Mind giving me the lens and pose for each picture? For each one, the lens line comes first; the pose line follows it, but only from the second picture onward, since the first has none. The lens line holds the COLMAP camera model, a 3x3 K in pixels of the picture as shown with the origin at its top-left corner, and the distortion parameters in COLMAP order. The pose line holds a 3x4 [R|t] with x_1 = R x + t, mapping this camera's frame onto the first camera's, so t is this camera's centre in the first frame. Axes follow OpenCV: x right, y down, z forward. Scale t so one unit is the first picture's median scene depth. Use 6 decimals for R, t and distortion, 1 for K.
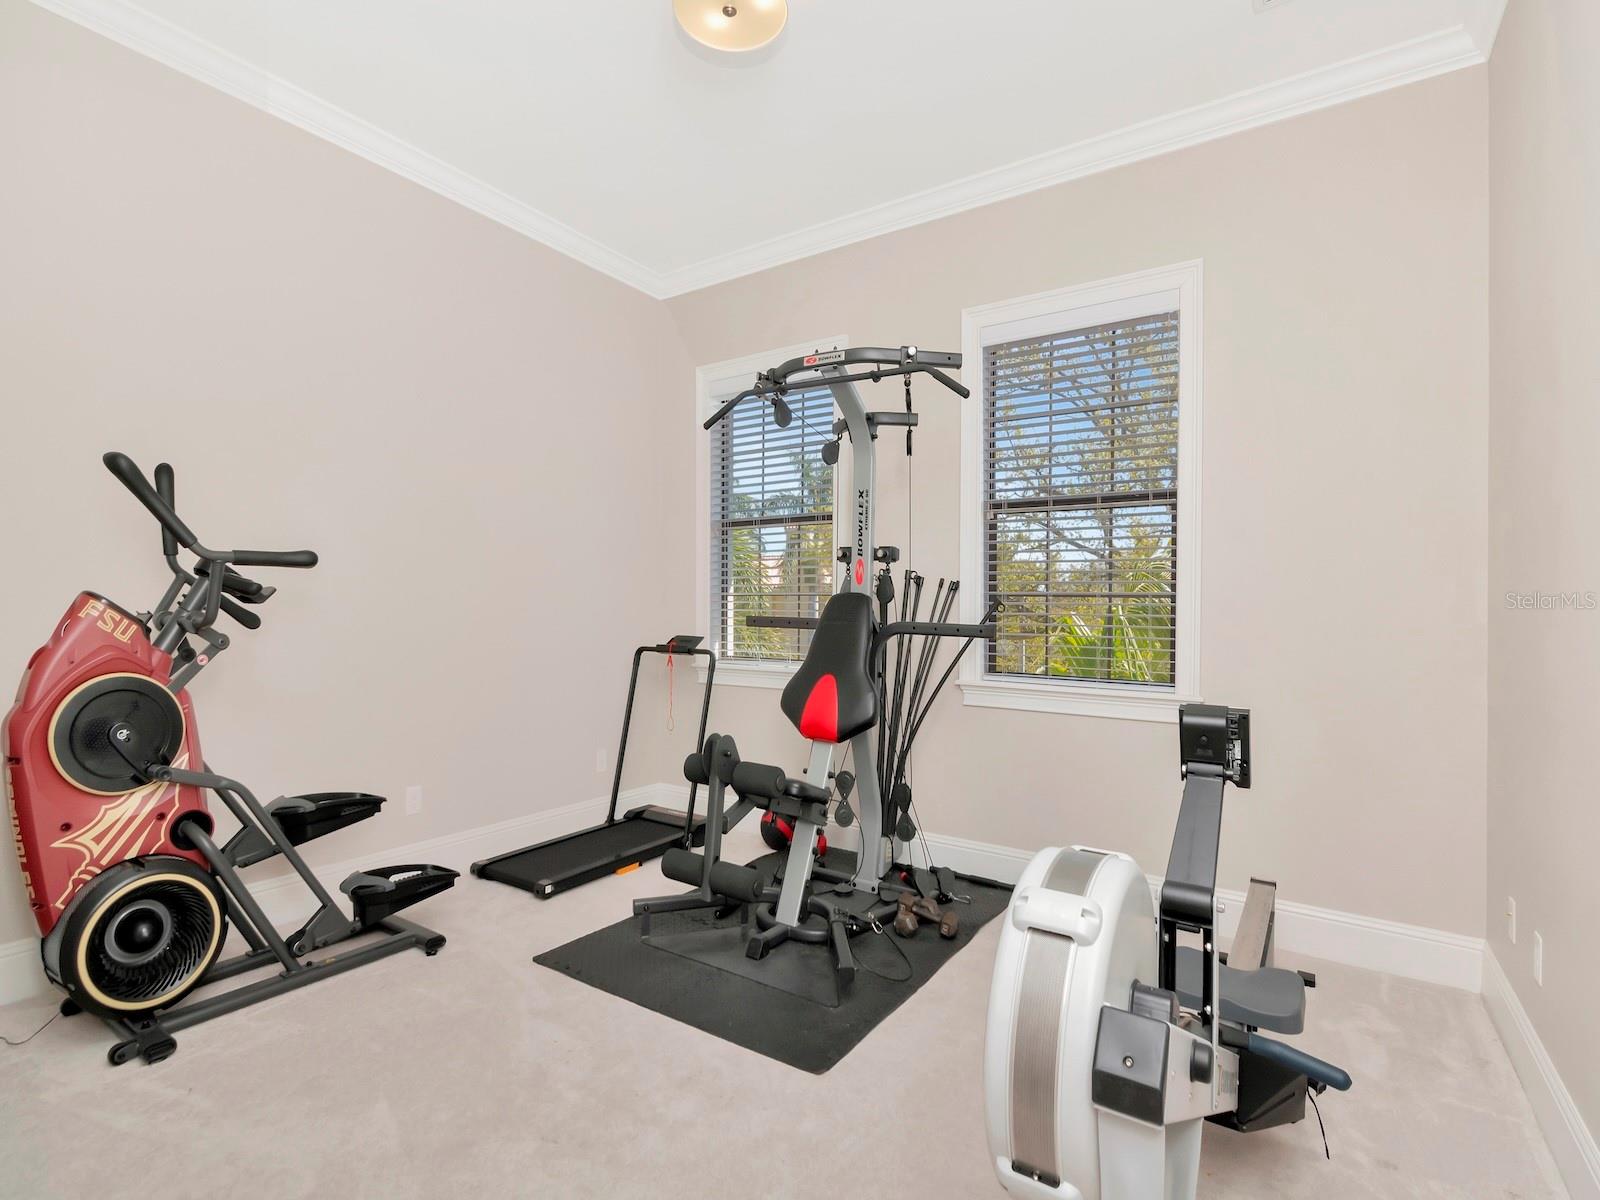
lens RADIAL K [[784.3, 0, 798.3], [0, 784.3, 610.7], [0, 0, 1]] dist [-0.004949, -0.003532]
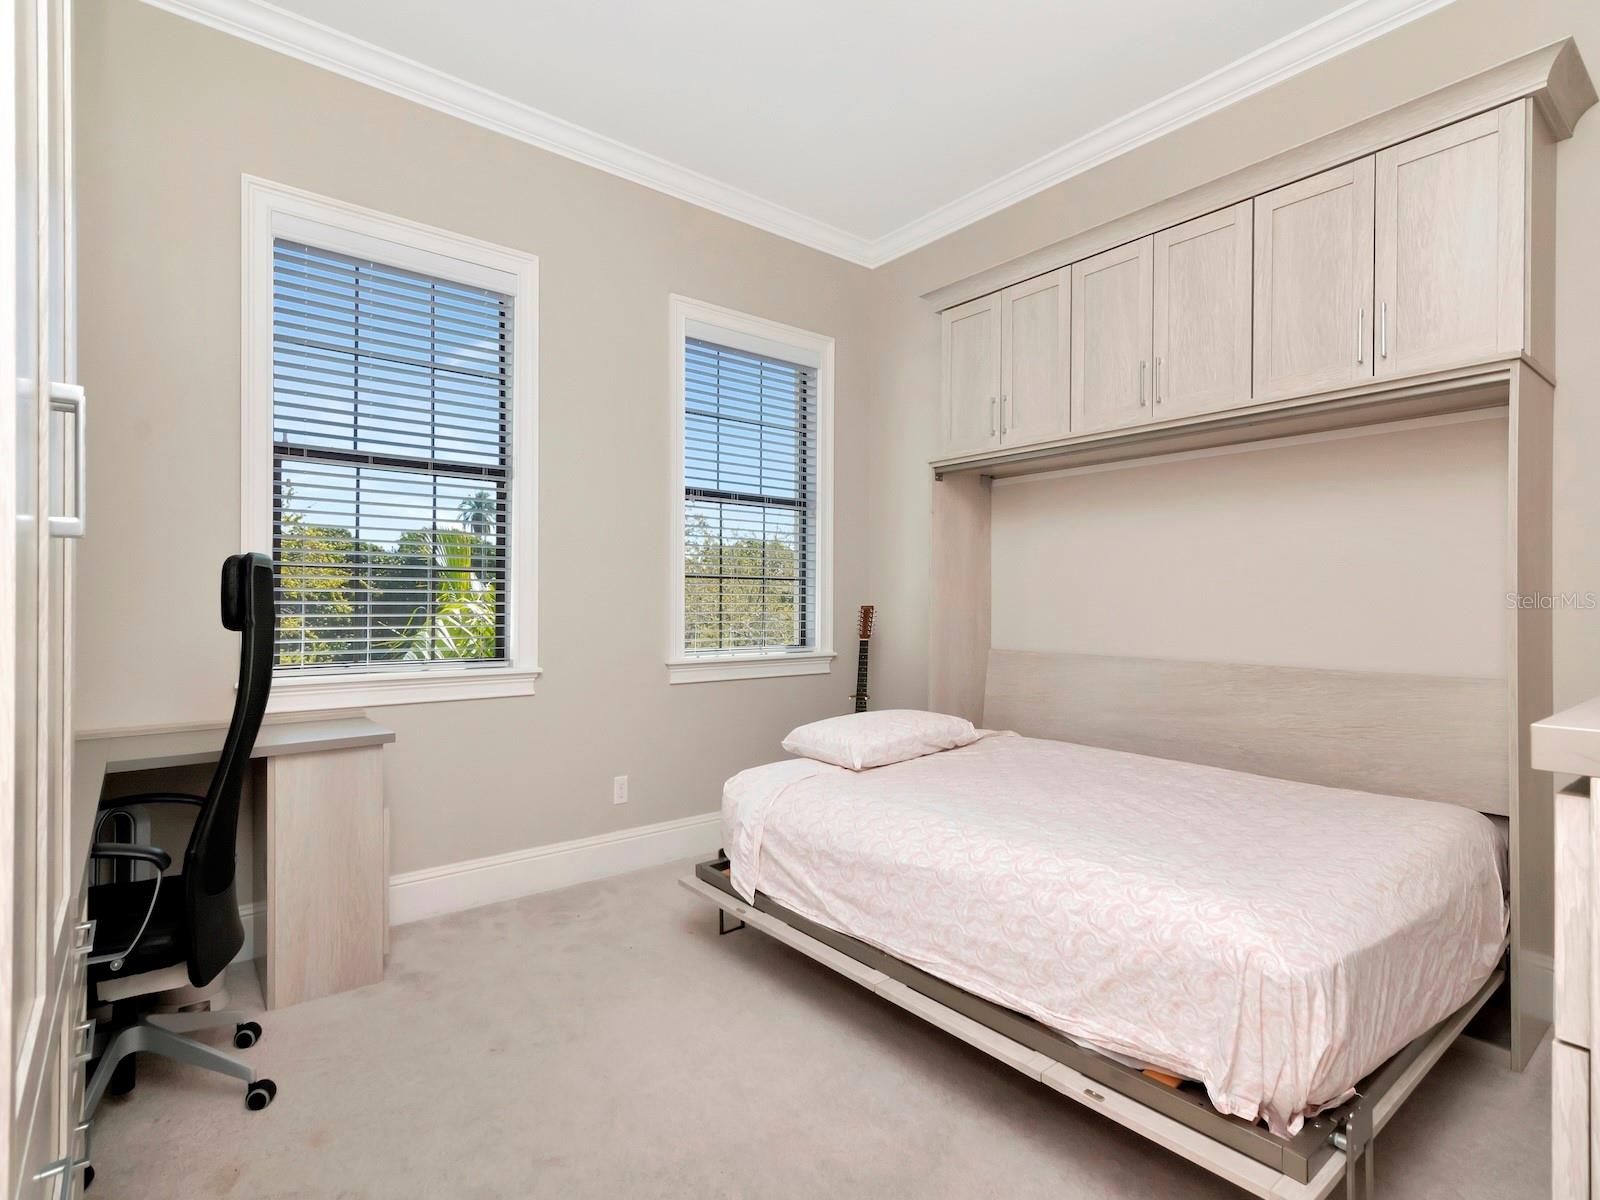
lens RADIAL K [[854.9, 0, 807.3], [0, 854.9, 591.5], [0, 0, 1]] dist [-0.002821, -0.003309]
pose [[0.268333, -0.005310, 0.963312, -0.796391], [-0.006300, 0.999954, 0.007267, -0.008756], [-0.963306, -0.008019, 0.268287, 0.530257]]
